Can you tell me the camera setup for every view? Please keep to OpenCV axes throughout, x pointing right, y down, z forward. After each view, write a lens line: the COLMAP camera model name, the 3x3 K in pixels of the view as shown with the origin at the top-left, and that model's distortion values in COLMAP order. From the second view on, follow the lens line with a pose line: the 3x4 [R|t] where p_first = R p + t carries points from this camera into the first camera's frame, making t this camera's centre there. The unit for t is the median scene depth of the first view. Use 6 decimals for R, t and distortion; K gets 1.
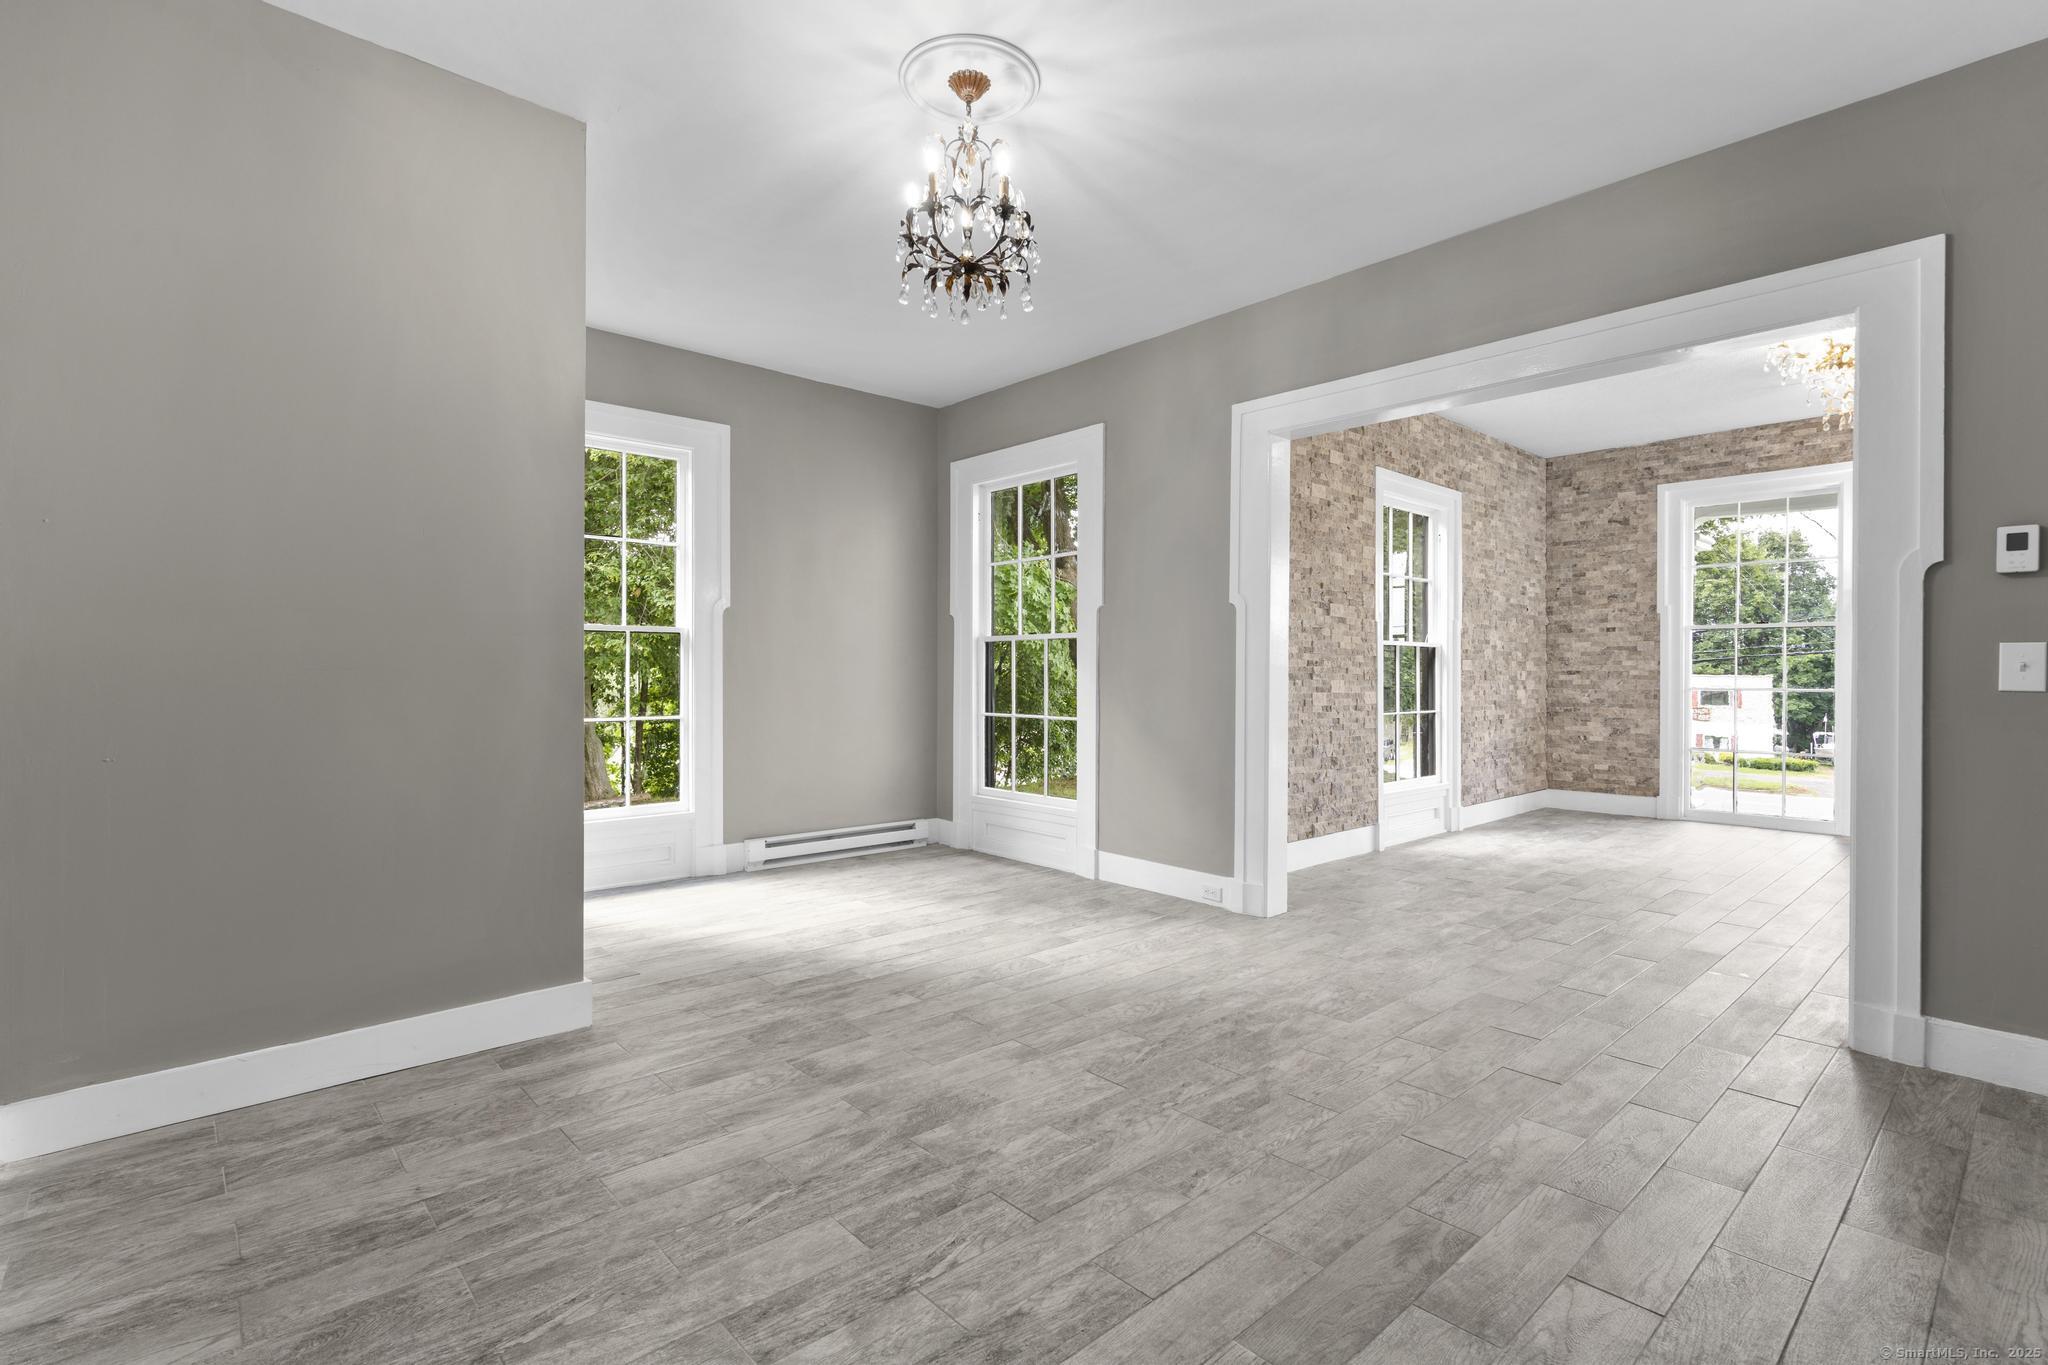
lens RADIAL K [[949.9, 0, 1030.7], [0, 949.9, 678.7], [0, 0, 1]] dist [-0.004794, 0.003906]
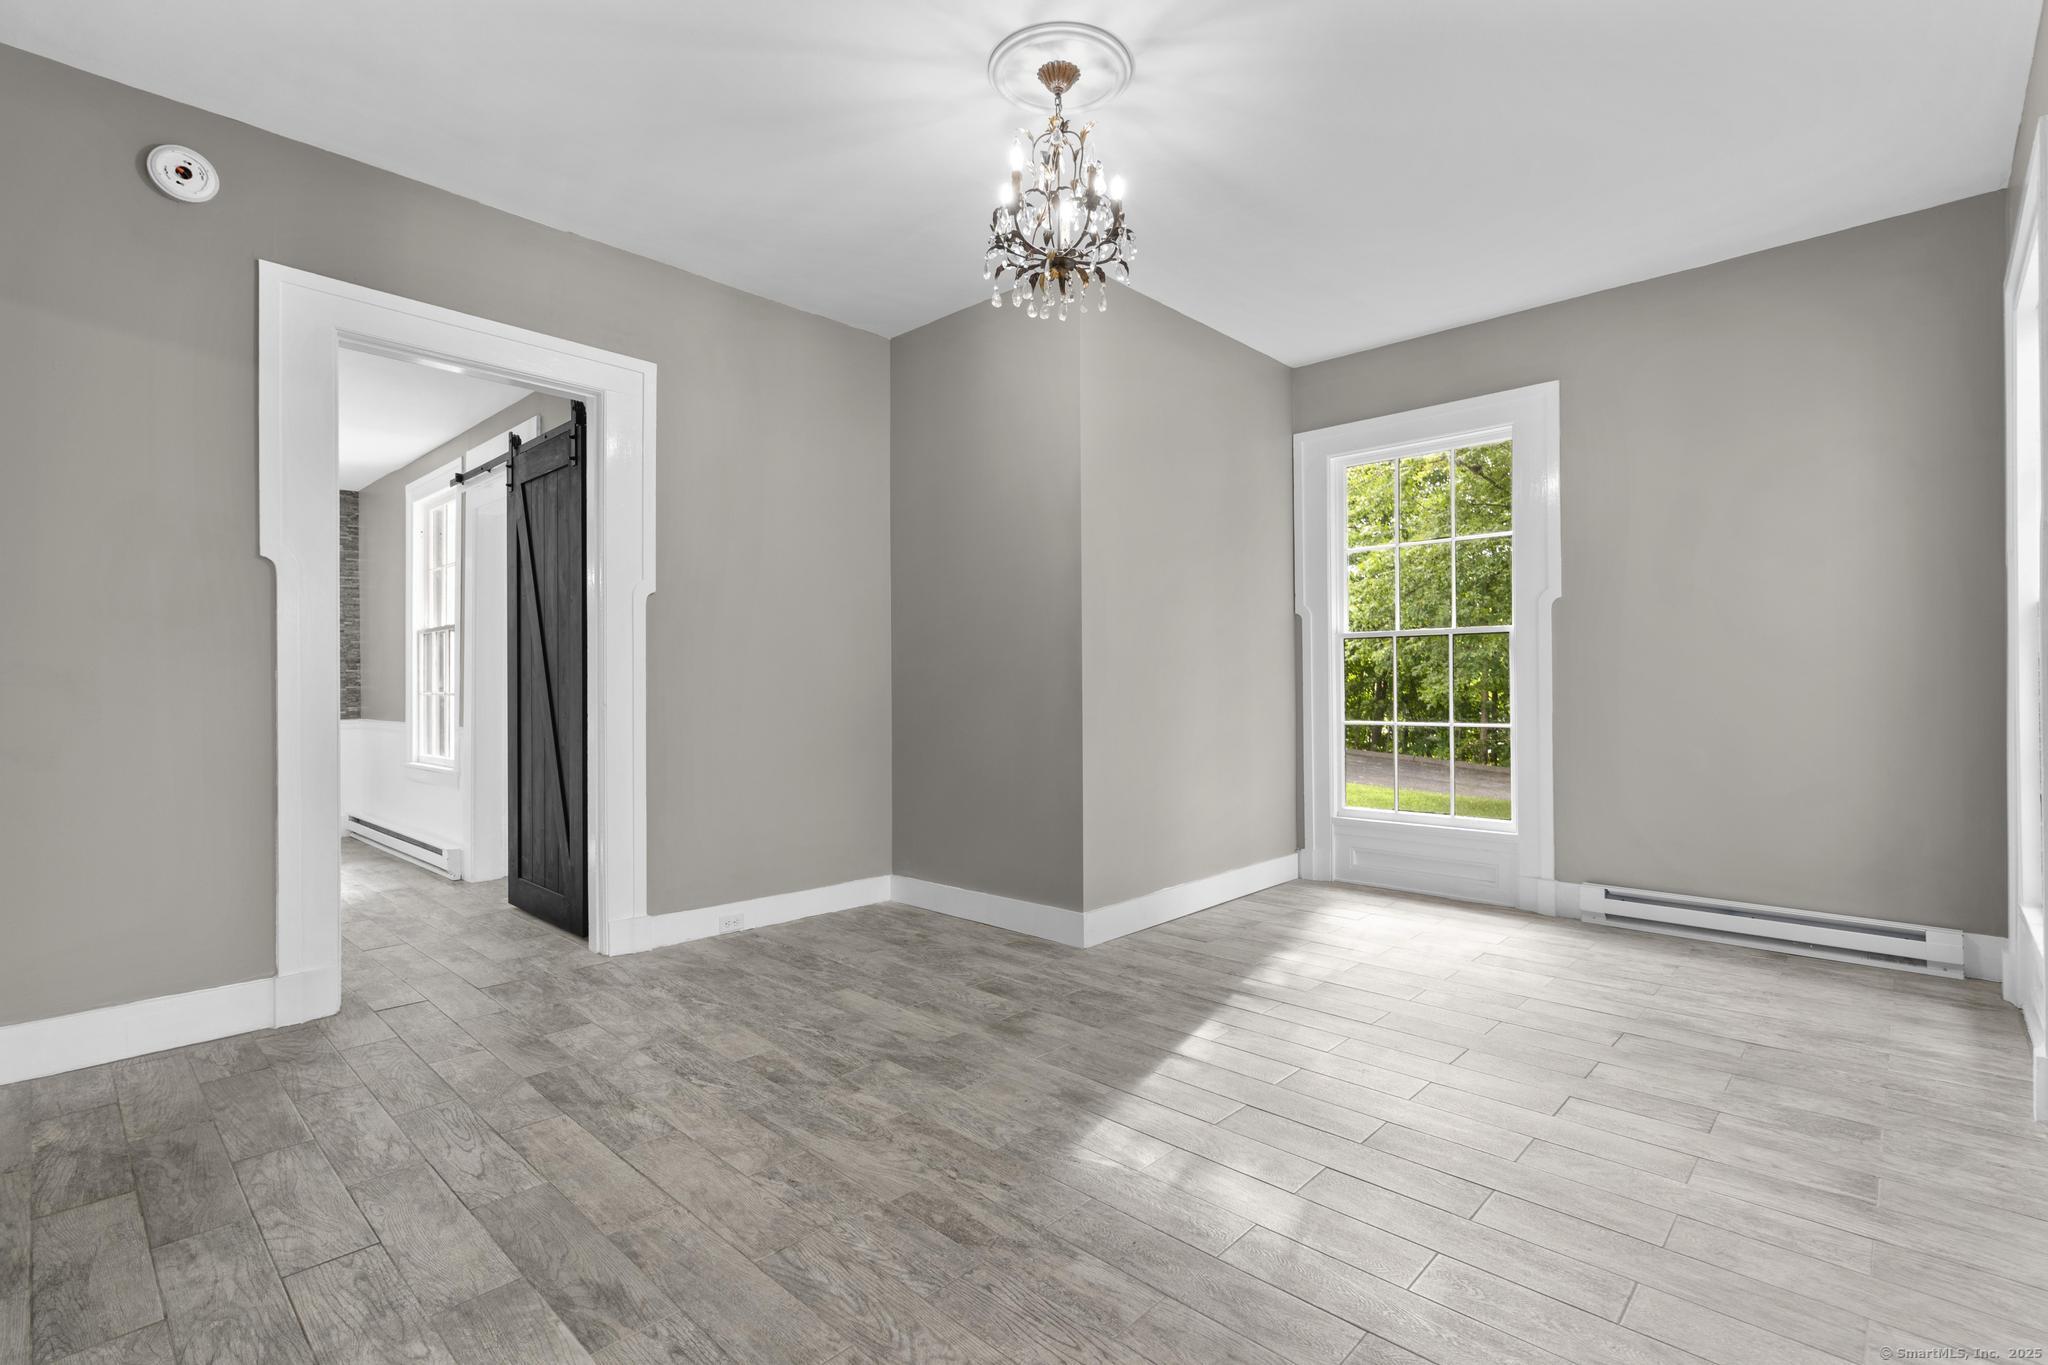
lens RADIAL K [[949.9, 0, 1030.7], [0, 949.9, 678.7], [0, 0, 1]] dist [-0.004794, 0.003906]
pose [[0.073087, -0.006753, -0.997303, 1.053494], [0.000549, 0.999977, -0.006731, 0.003467], [0.997325, -0.000056, 0.073089, 1.045212]]
